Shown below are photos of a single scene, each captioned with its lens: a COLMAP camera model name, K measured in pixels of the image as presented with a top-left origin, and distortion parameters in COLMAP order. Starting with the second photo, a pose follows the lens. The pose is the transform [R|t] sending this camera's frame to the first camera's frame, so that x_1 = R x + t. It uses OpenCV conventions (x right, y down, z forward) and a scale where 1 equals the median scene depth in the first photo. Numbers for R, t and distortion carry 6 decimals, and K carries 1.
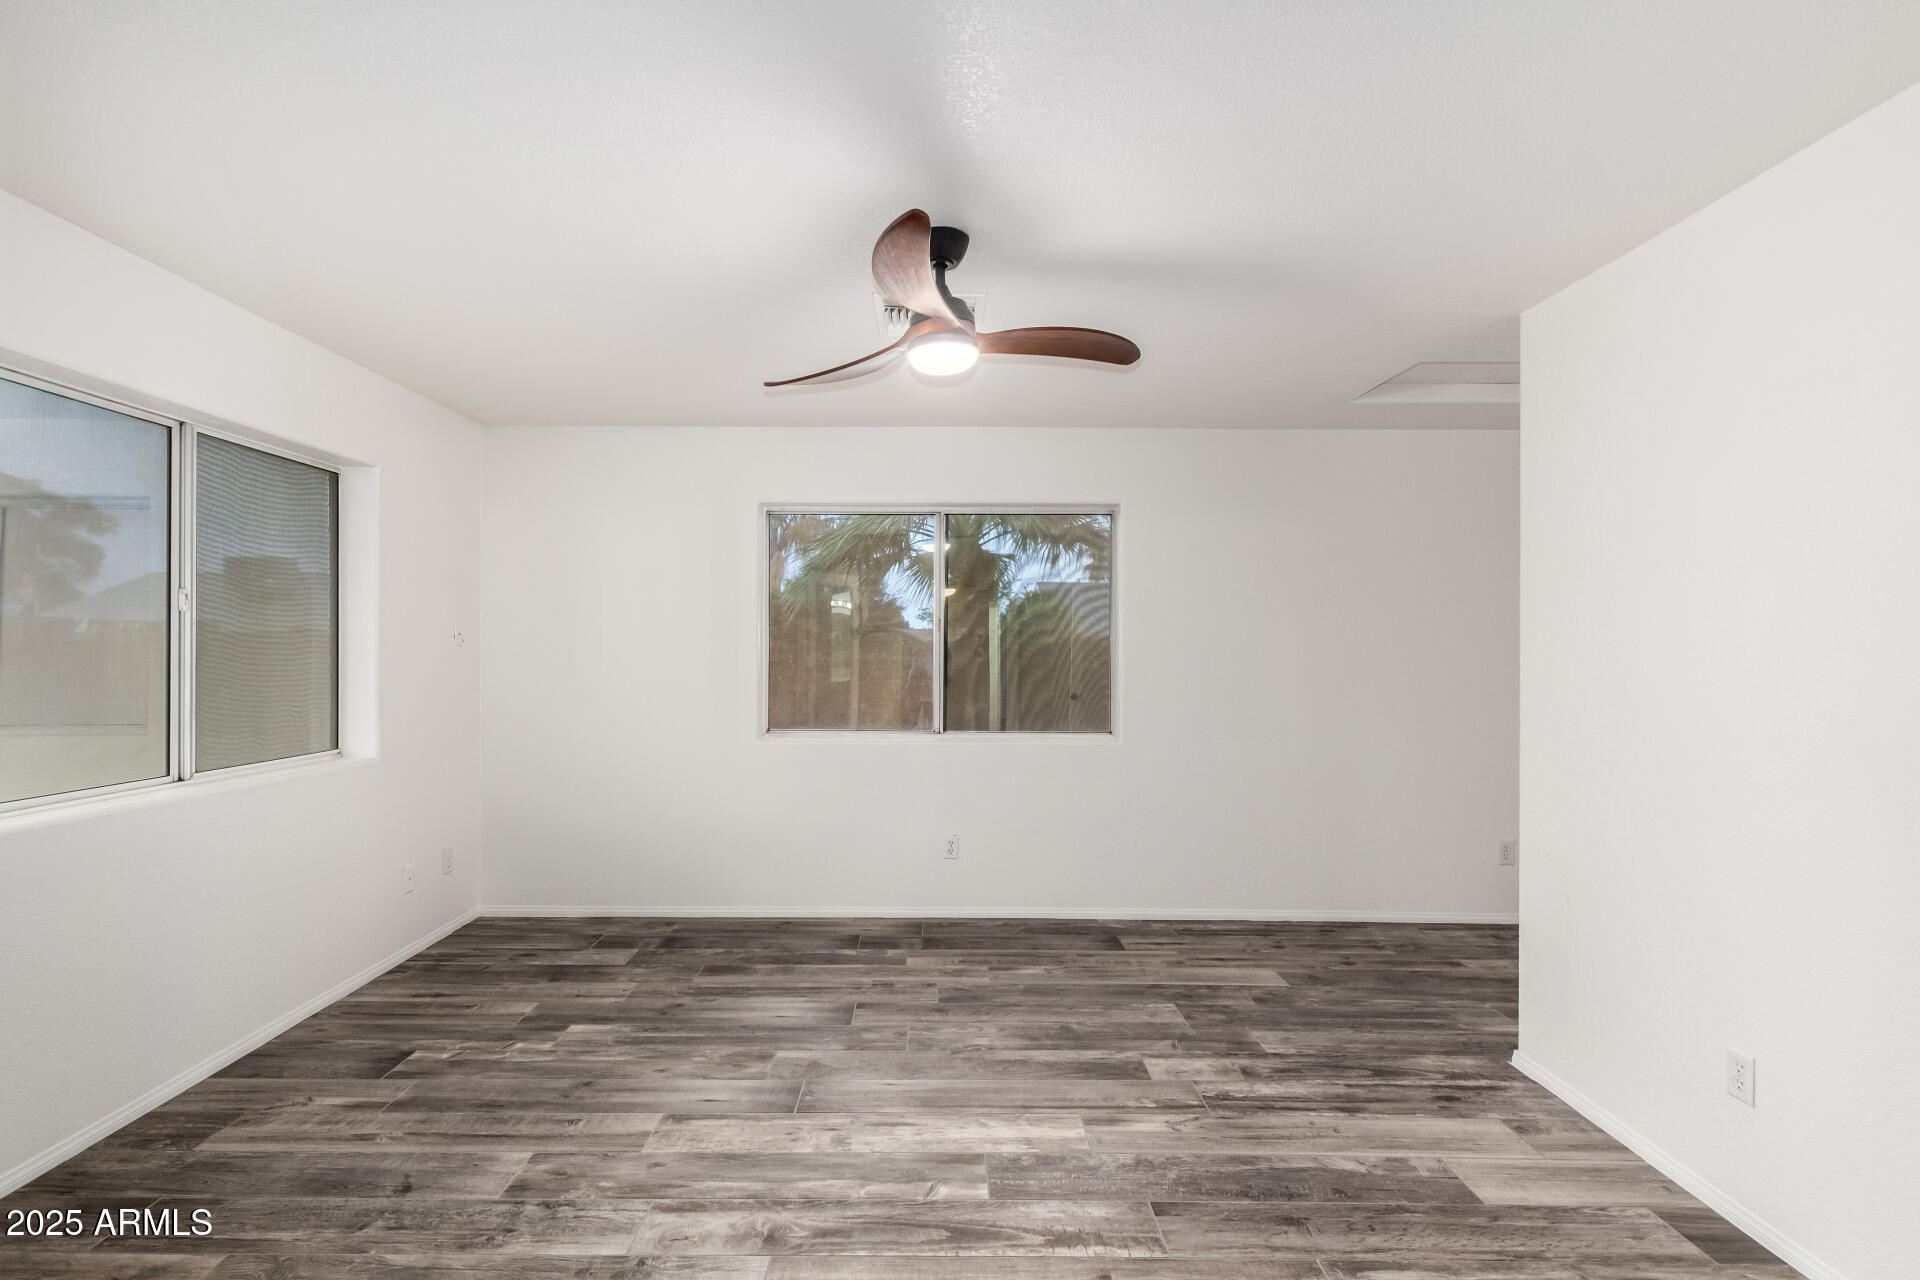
lens RADIAL K [[878.0, 0, 953.9], [0, 878.0, 636.8], [0, 0, 1]] dist [0.010030, -0.007229]
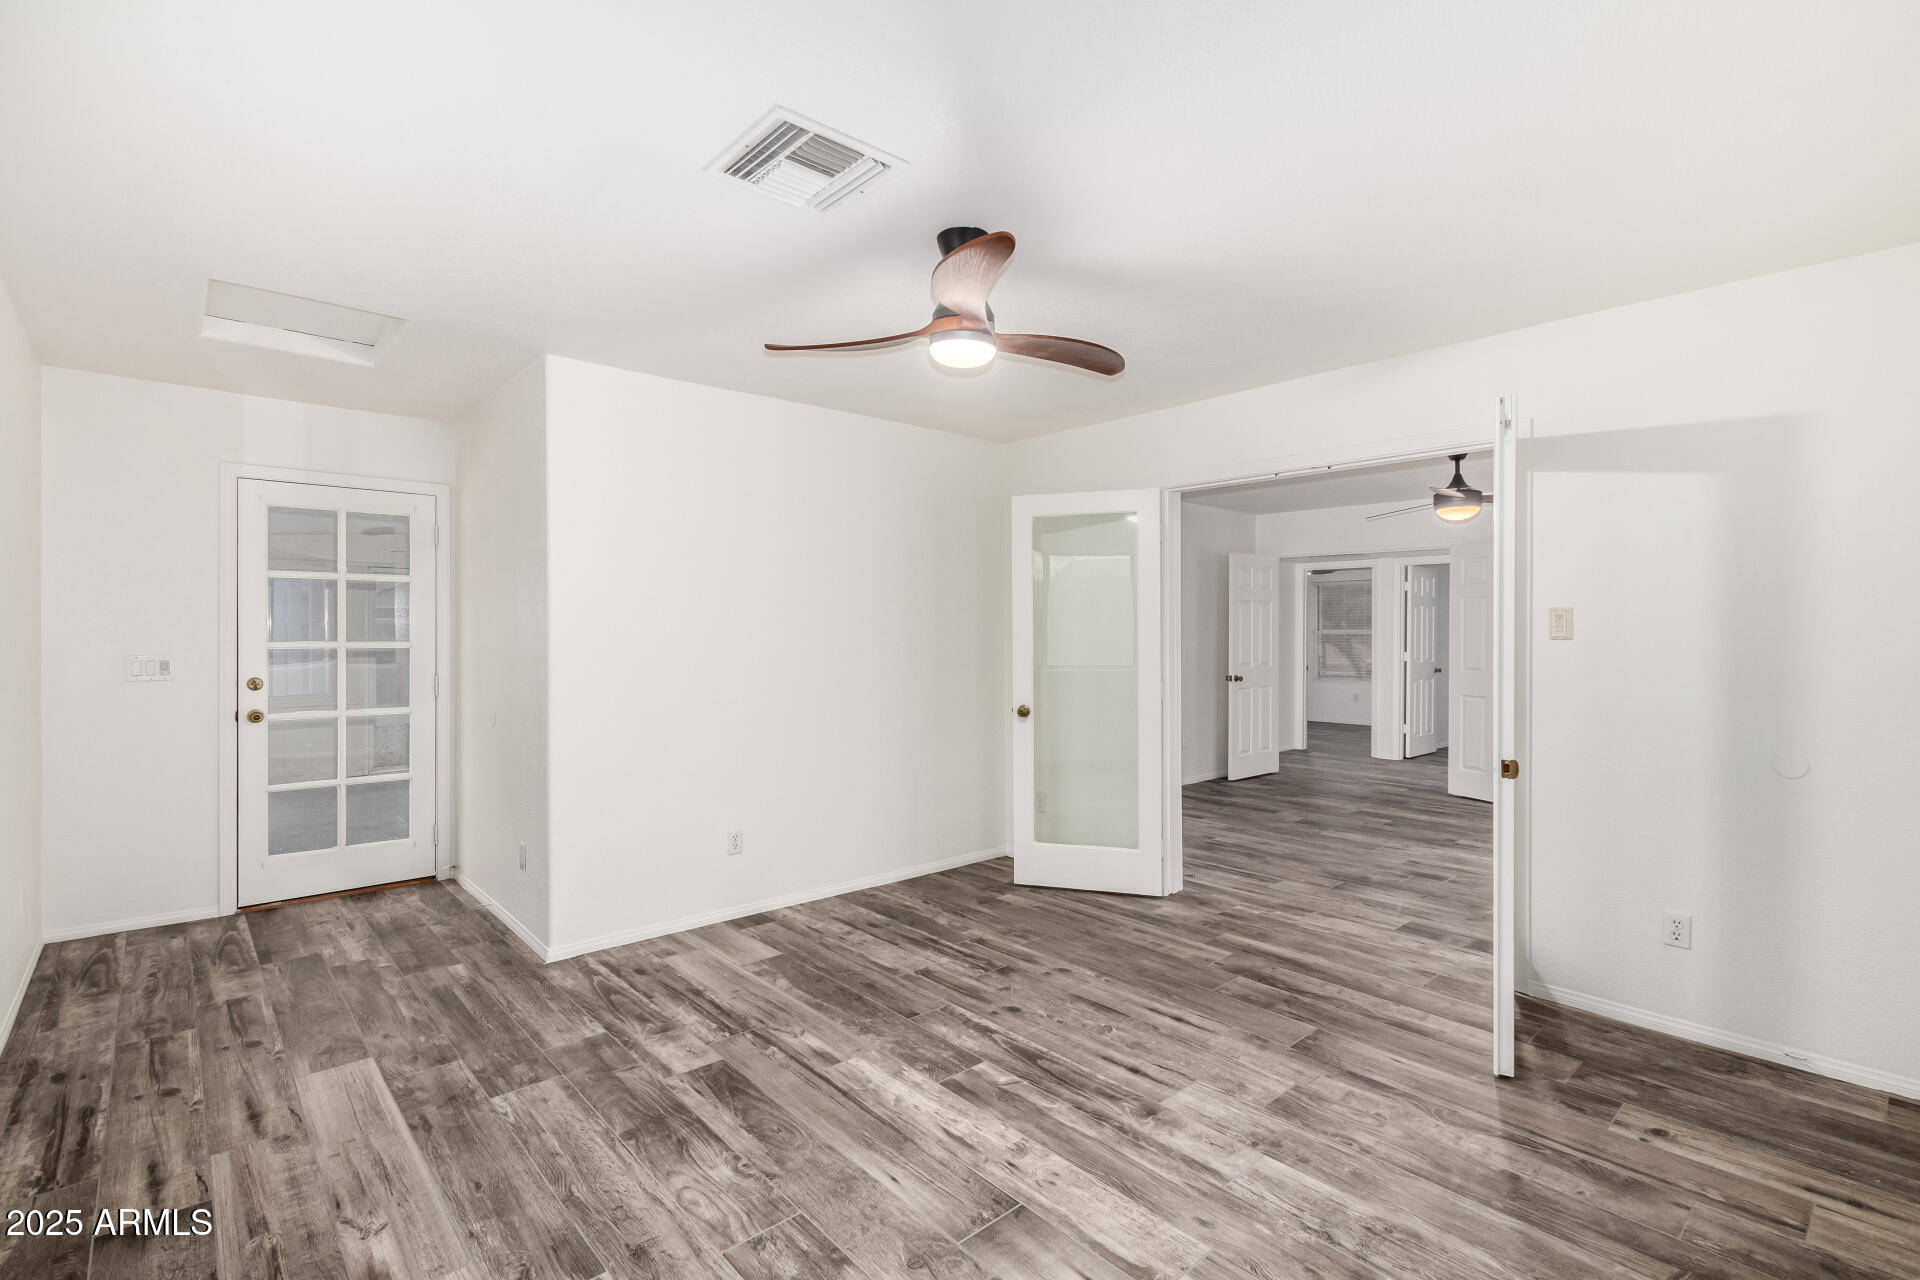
lens RADIAL K [[878.0, 0, 953.9], [0, 878.0, 636.8], [0, 0, 1]] dist [0.010030, -0.007229]
pose [[-0.648081, -0.013803, 0.761447, -0.758269], [-0.017154, 0.999847, 0.003524, 0.026488], [-0.761378, -0.010778, -0.648218, 1.604696]]
